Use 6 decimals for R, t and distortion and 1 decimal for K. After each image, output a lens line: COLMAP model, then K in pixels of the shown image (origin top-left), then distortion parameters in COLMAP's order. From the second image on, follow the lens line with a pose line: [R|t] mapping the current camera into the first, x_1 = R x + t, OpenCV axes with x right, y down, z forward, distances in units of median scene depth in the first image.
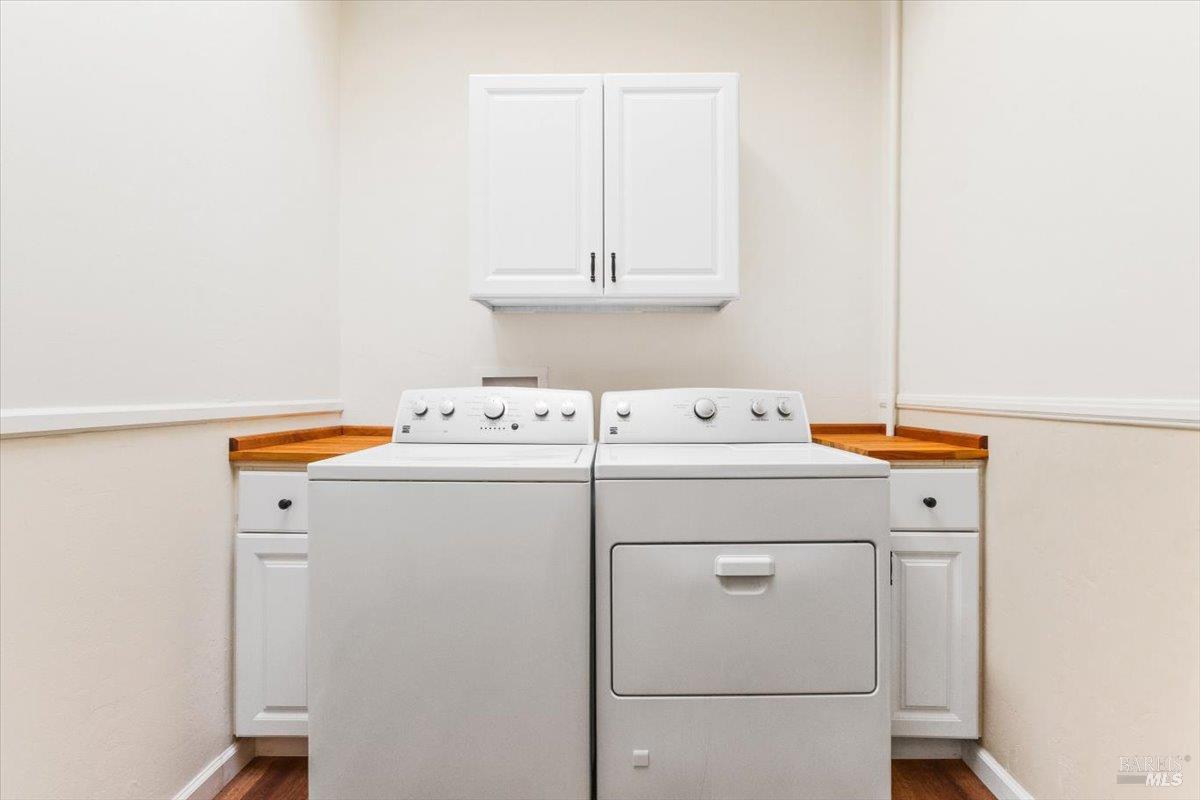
lens RADIAL K [[562.5, 0, 600.0], [0, 562.5, 400.0], [0, 0, 1]] dist [-0.004515, 0.000253]
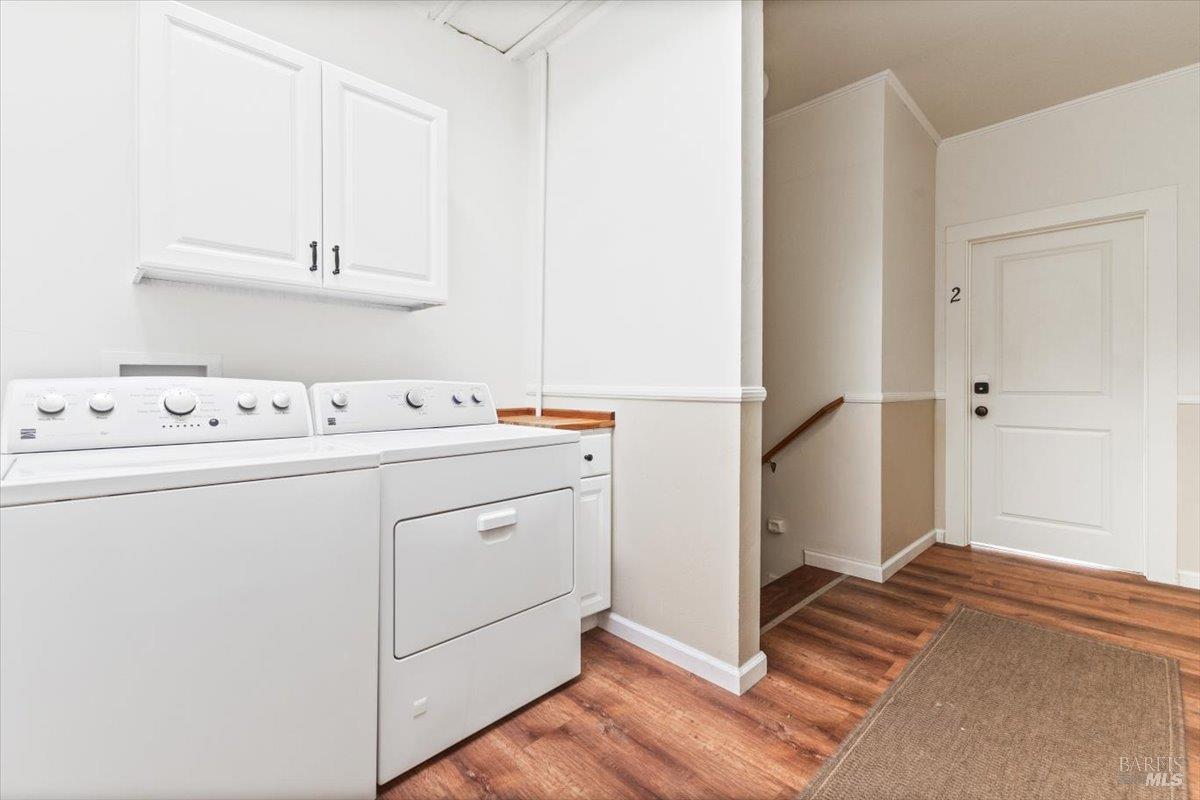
lens RADIAL K [[521.7, 0, 599.8], [0, 521.7, 397.5], [0, 0, 1]] dist [0.012539, -0.000173]
pose [[0.707486, -0.016546, 0.706534, -0.307667], [0.008337, 0.999852, 0.015068, 0.001069], [-0.706678, -0.004770, 0.707519, -0.001412]]
